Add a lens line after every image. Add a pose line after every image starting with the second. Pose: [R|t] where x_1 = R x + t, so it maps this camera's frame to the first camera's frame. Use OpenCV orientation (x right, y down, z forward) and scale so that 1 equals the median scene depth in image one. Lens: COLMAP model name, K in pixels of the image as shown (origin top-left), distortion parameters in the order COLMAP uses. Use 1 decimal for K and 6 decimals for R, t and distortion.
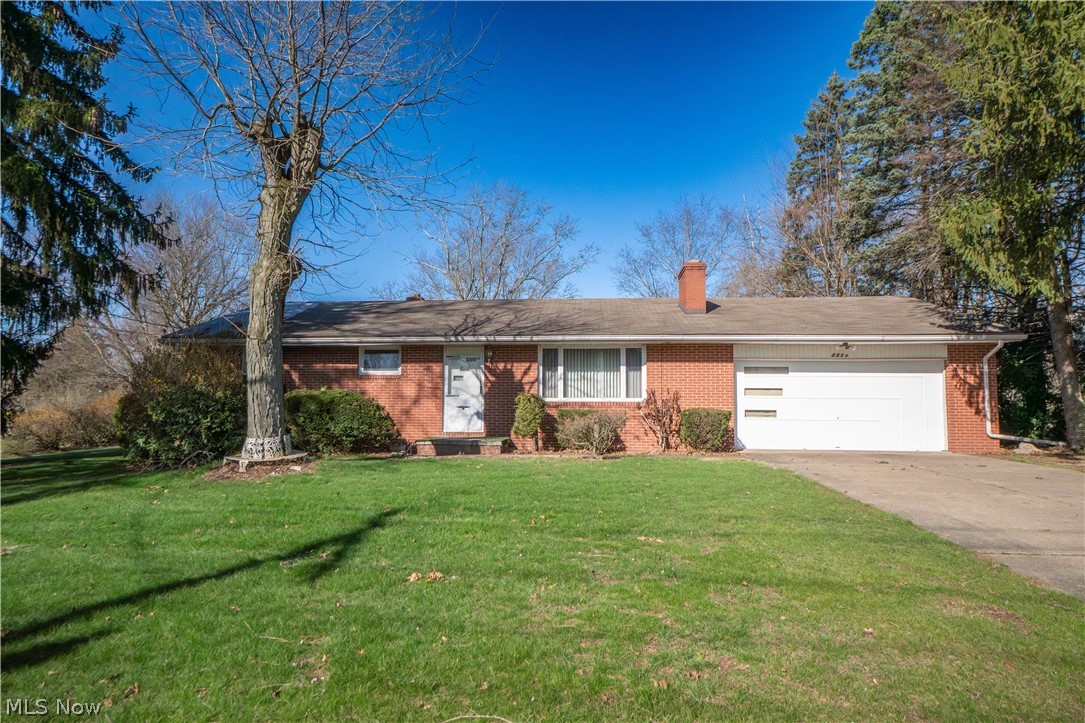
lens RADIAL K [[602.8, 0, 520.9], [0, 602.8, 358.7], [0, 0, 1]] dist [-0.001062, 0.000340]
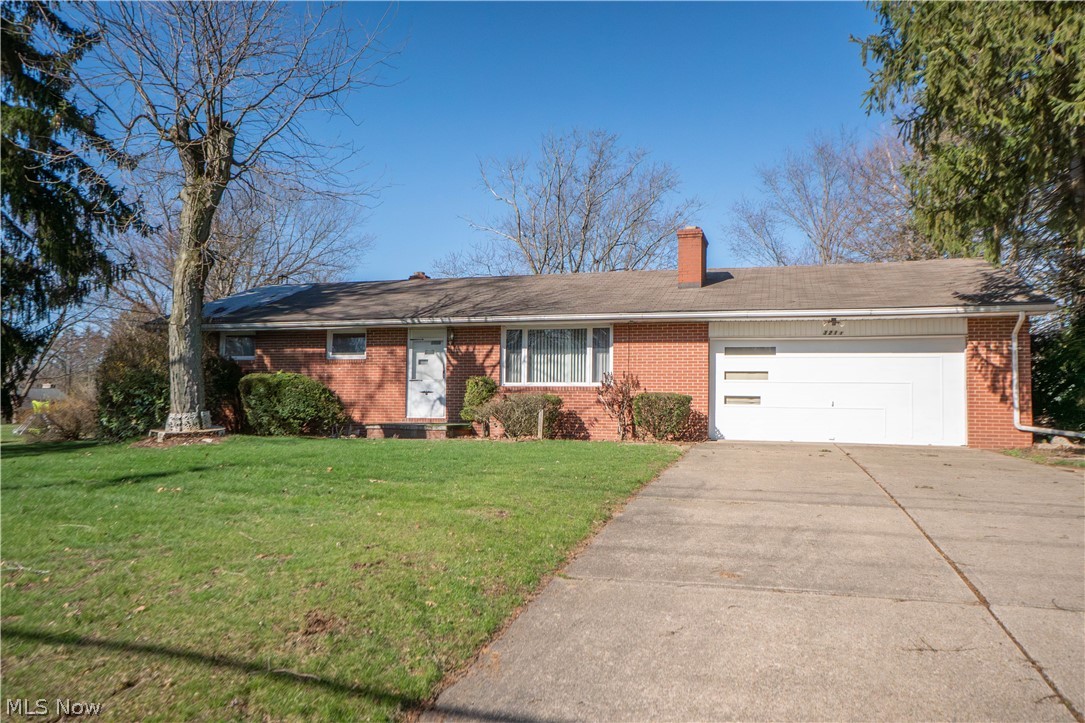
lens RADIAL K [[790.8, 0, 523.8], [0, 790.8, 351.9], [0, 0, 1]] dist [0.042722, 0.020076]
pose [[0.979305, -0.007944, -0.202232, 0.324107], [0.009655, 0.999925, 0.007478, 0.008837], [0.202158, -0.009276, 0.979309, -0.208093]]
